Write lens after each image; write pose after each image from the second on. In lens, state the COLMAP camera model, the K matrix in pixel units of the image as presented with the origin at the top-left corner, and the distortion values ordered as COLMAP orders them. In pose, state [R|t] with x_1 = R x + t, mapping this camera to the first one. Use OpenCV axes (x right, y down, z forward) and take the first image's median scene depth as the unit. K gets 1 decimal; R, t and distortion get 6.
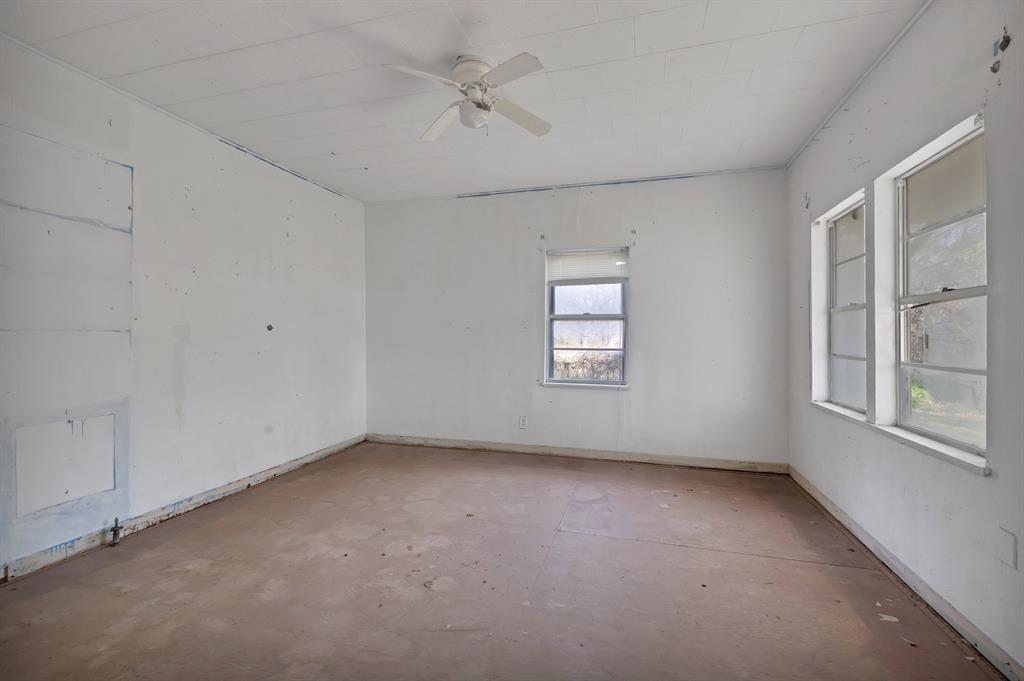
lens RADIAL K [[443.8, 0, 506.8], [0, 443.8, 337.8], [0, 0, 1]] dist [-0.001600, 0.001087]
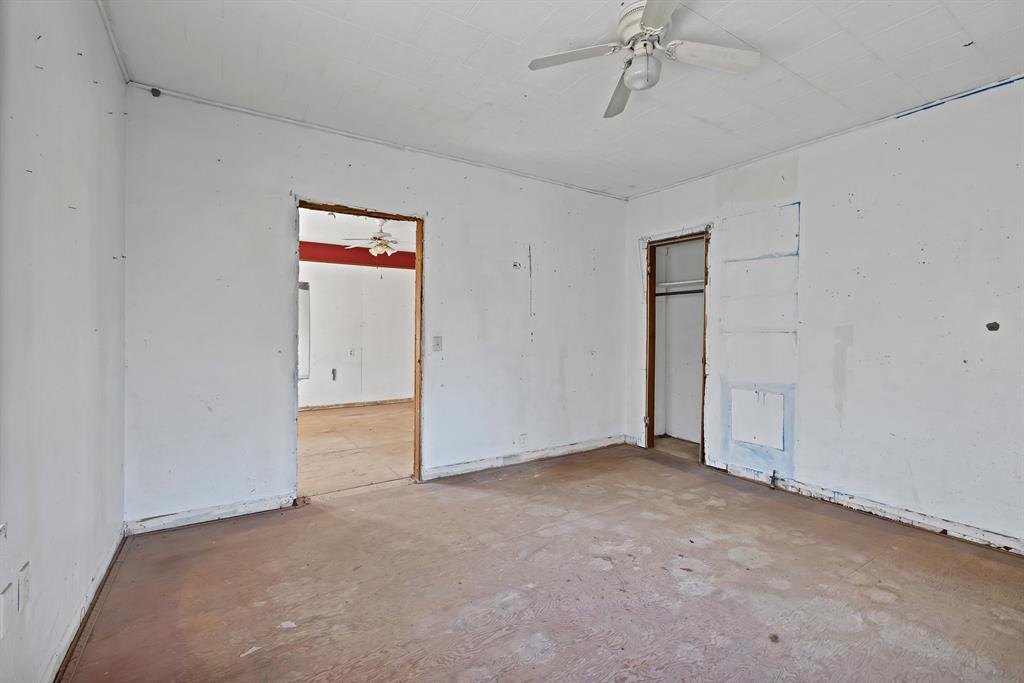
lens RADIAL K [[443.8, 0, 511.1], [0, 443.8, 335.8], [0, 0, 1]] dist [-0.001600, 0.001087]
pose [[-0.641559, -0.000374, -0.767074, 0.659703], [-0.012957, 0.999863, 0.010349, -0.007837], [0.766965, 0.016578, -0.641475, 1.211943]]
